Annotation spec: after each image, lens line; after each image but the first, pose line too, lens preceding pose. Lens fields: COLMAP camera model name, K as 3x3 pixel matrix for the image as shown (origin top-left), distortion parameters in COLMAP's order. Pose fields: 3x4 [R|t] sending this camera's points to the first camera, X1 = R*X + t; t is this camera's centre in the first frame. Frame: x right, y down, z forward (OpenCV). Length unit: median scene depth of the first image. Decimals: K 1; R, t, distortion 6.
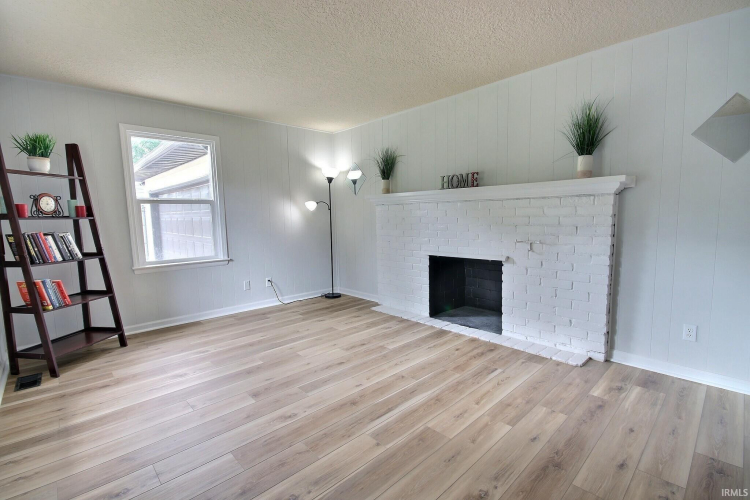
lens RADIAL K [[348.2, 0, 375.0], [0, 348.2, 250.0], [0, 0, 1]] dist [-0.001225, -0.000198]
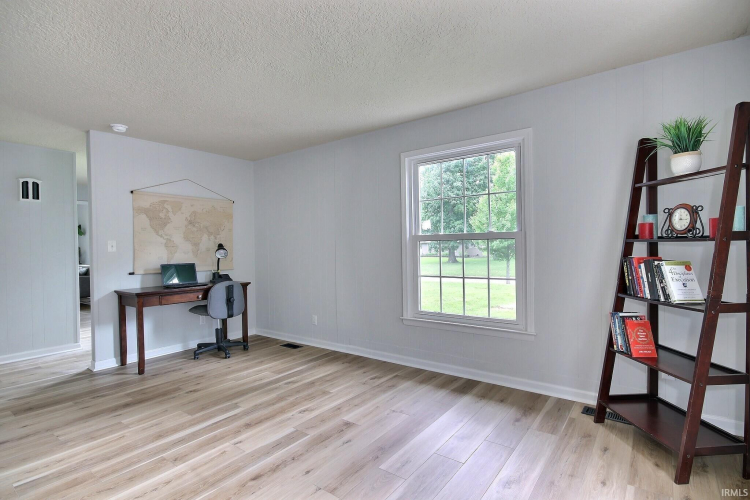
lens RADIAL K [[371.5, 0, 375.0], [0, 371.5, 250.0], [0, 0, 1]] dist [-0.001692, -0.000576]
pose [[-0.985309, 0.035597, -0.167031, -0.258730], [0.016586, 0.993358, 0.113863, -0.204027], [0.169975, 0.109420, -0.979355, 2.007348]]
